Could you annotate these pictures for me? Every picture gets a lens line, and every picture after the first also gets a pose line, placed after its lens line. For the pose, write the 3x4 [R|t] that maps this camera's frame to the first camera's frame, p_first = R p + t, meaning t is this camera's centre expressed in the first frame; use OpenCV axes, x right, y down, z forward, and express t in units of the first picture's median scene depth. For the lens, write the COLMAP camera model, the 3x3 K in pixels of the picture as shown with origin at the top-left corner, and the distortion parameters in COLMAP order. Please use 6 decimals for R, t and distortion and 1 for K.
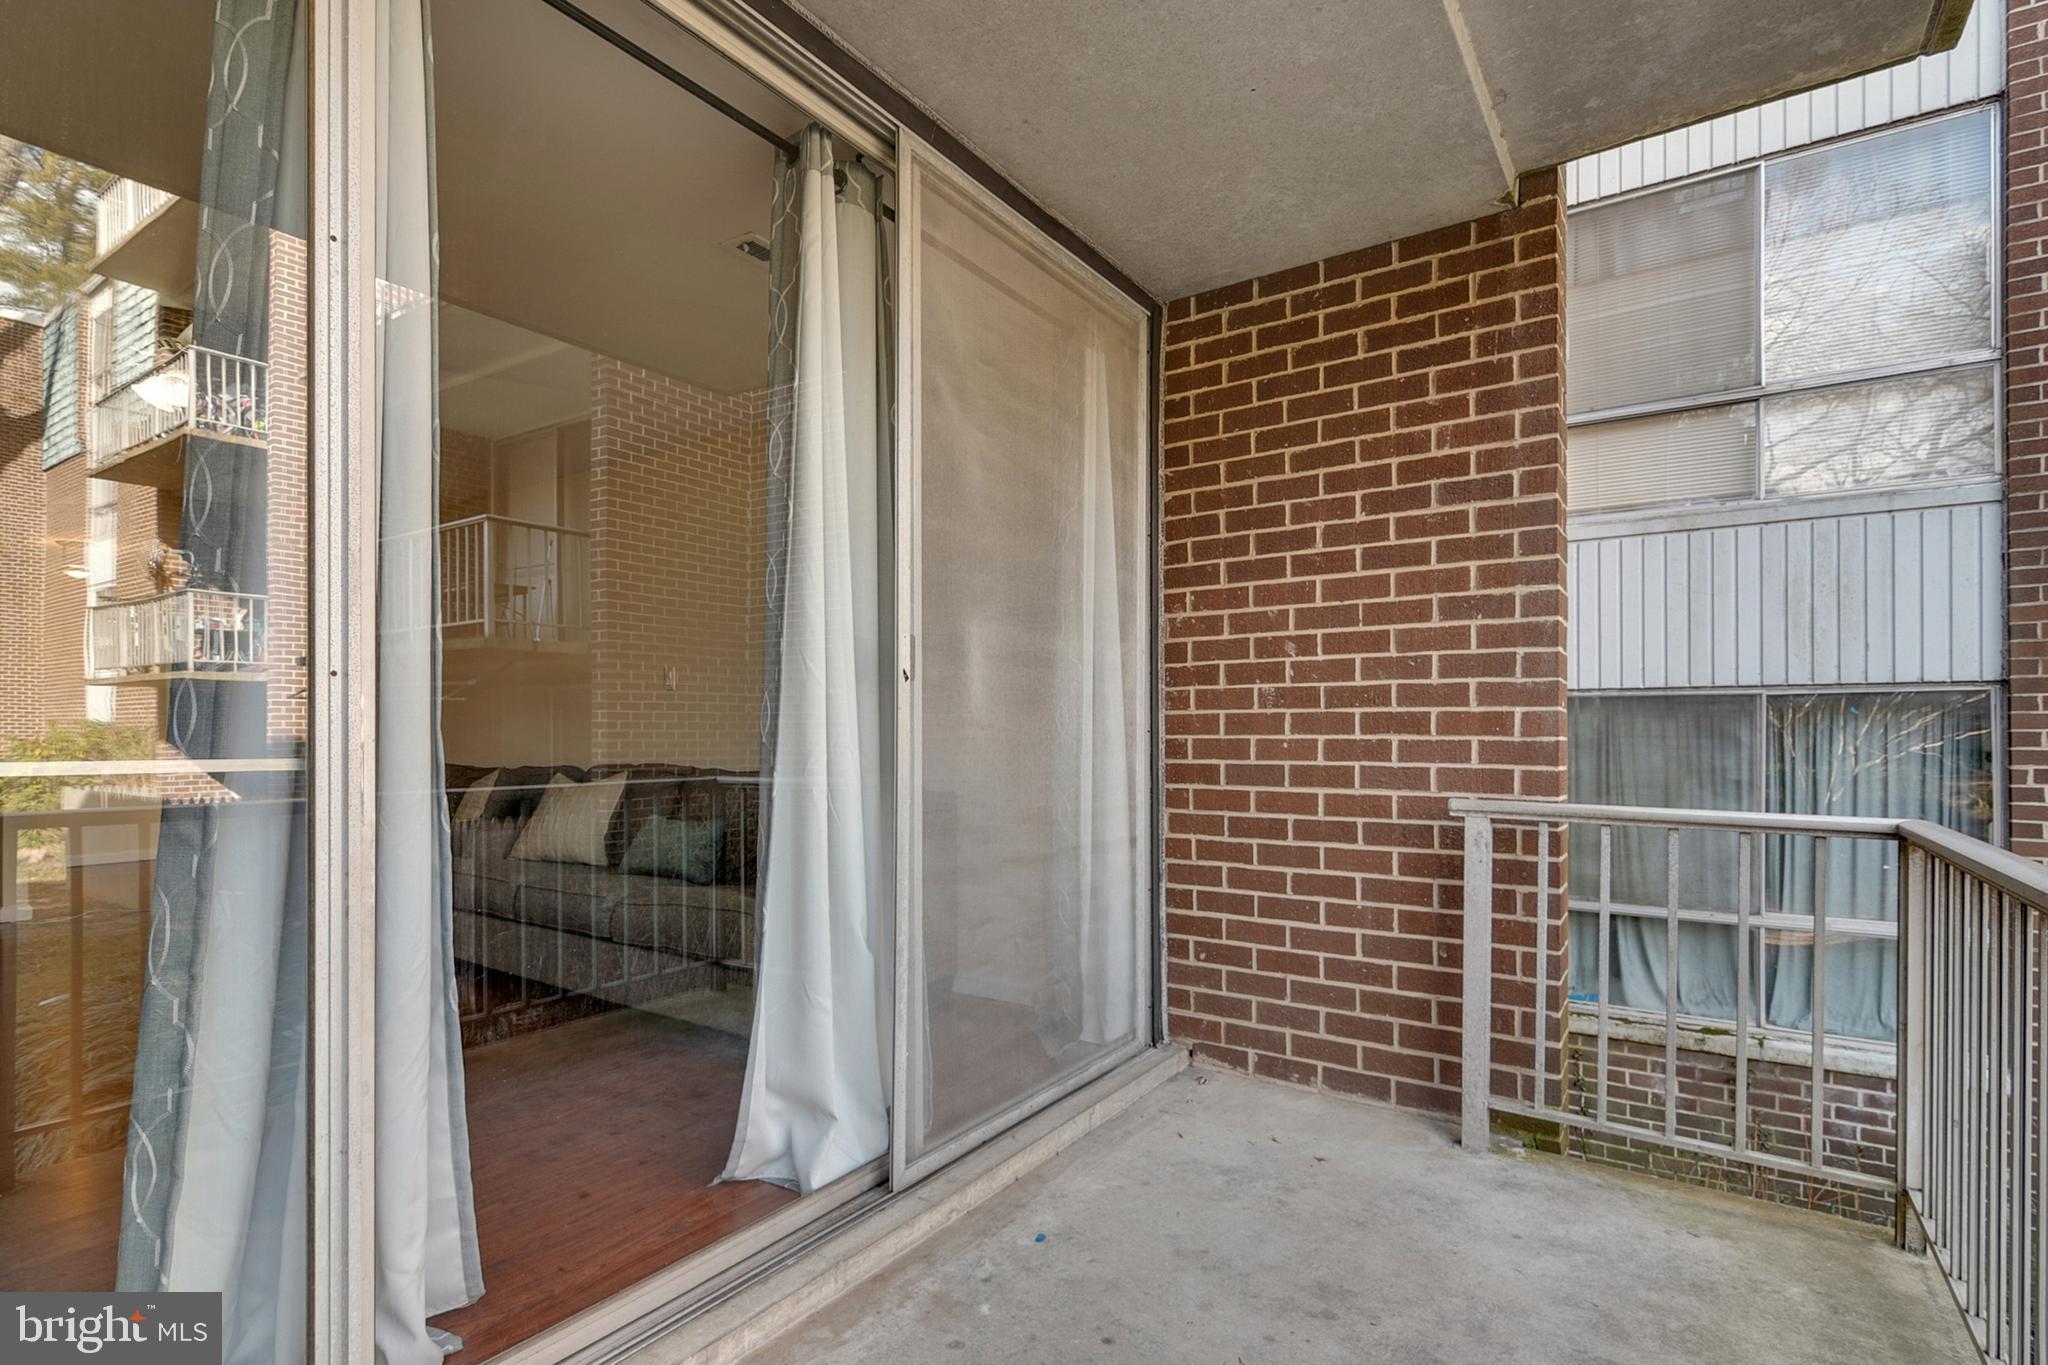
lens RADIAL K [[1004.6, 0, 1084.1], [0, 1004.6, 731.5], [0, 0, 1]] dist [-0.005669, -0.006772]
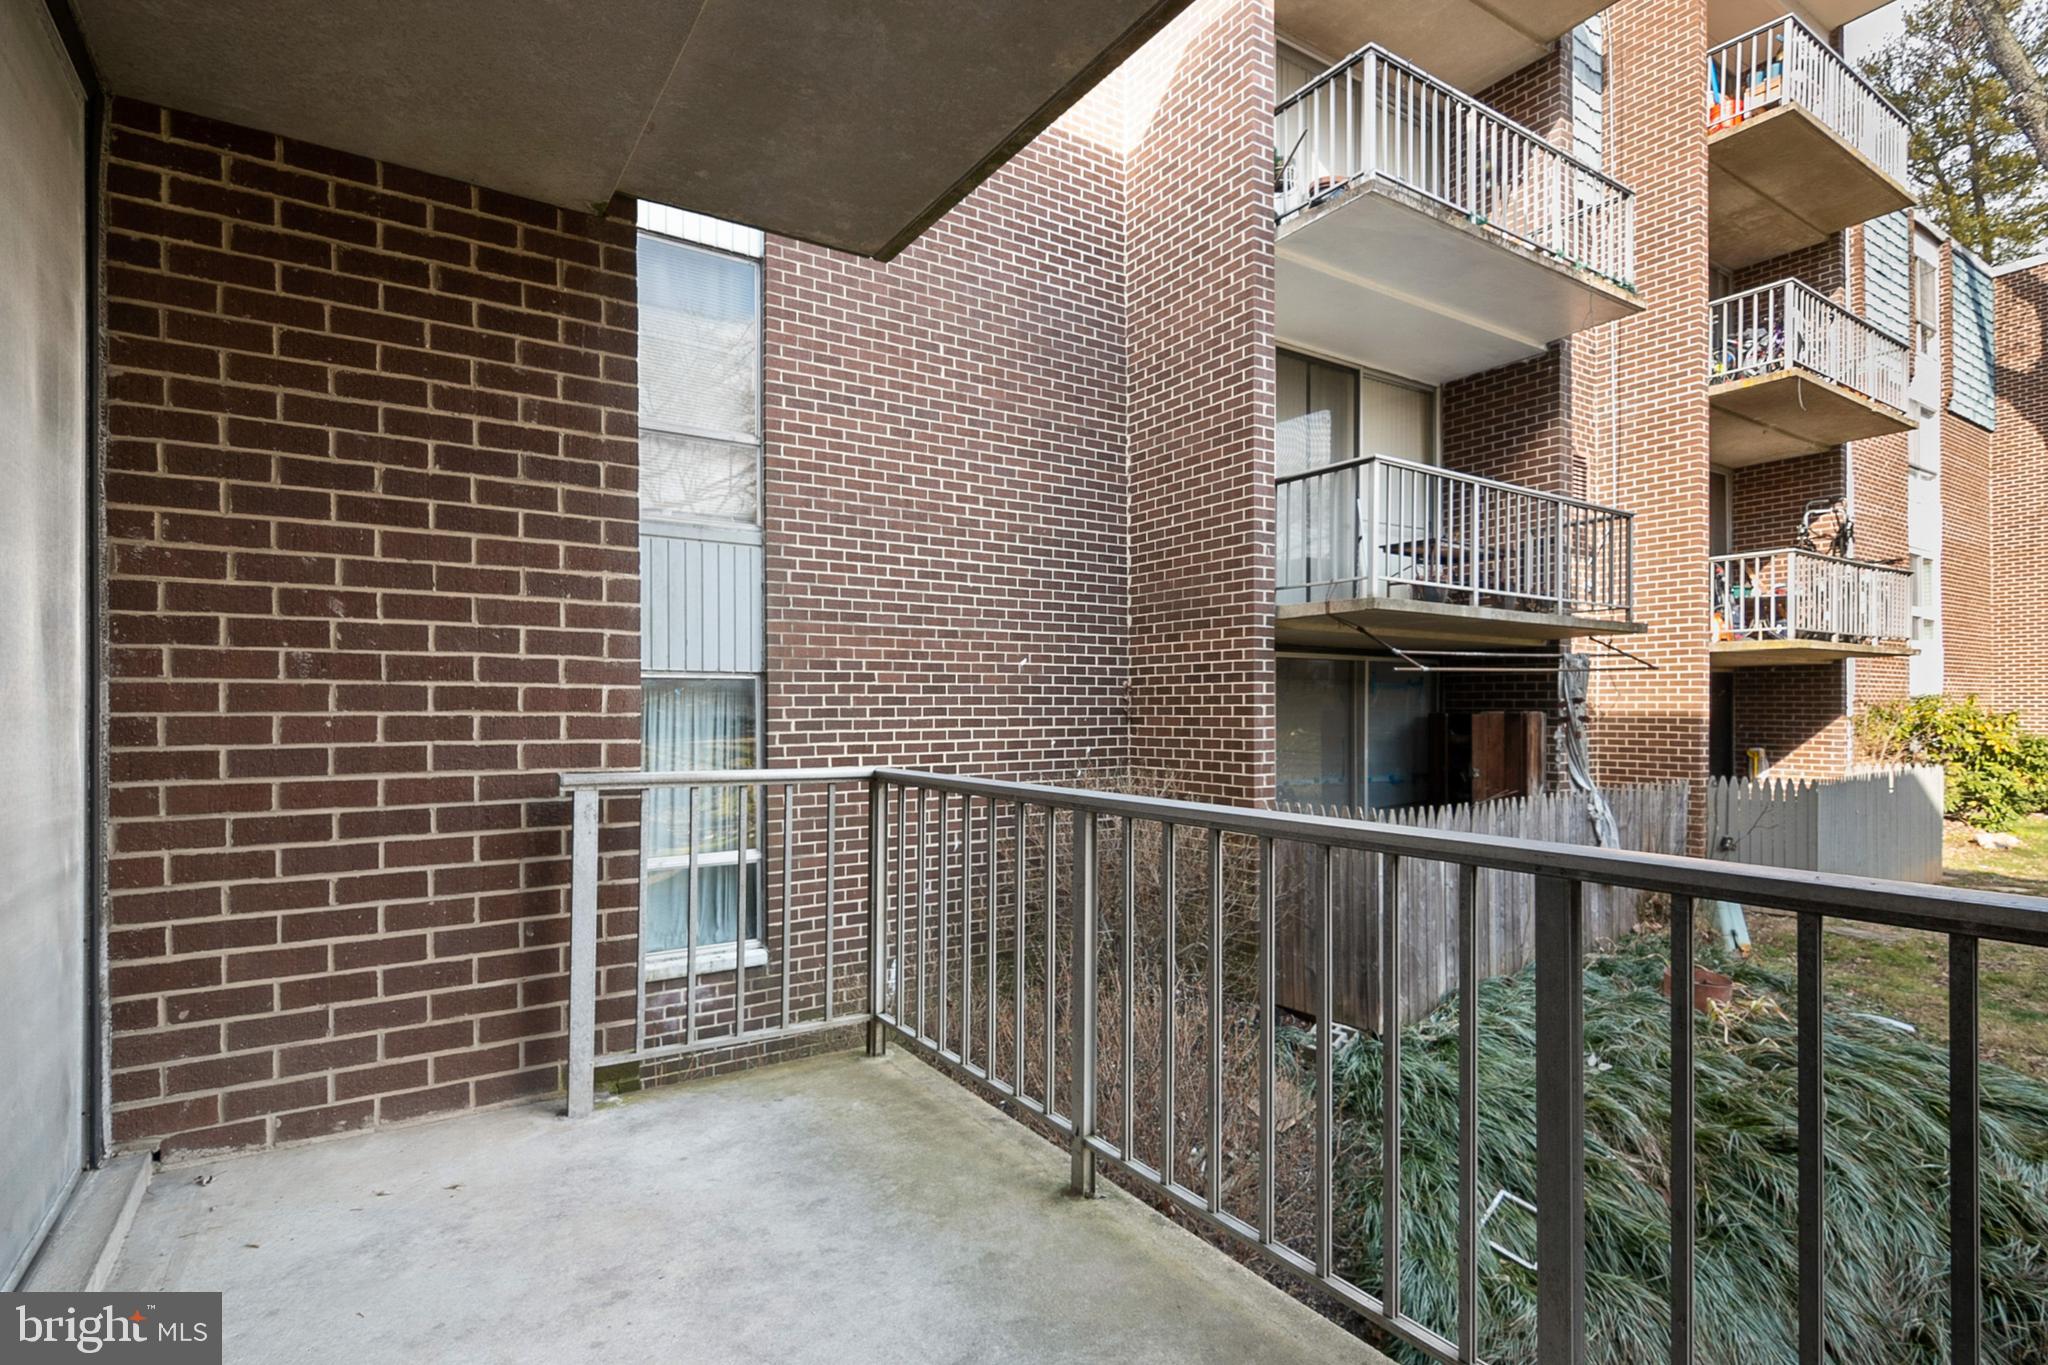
lens RADIAL K [[1004.6, 0, 1026.0], [0, 1004.6, 697.9], [0, 0, 1]] dist [-0.005669, -0.006772]
pose [[0.362208, 0.011327, 0.932029, -0.367240], [0.000043, 0.999926, -0.012169, 0.002317], [-0.932097, 0.004448, 0.362180, 0.179860]]
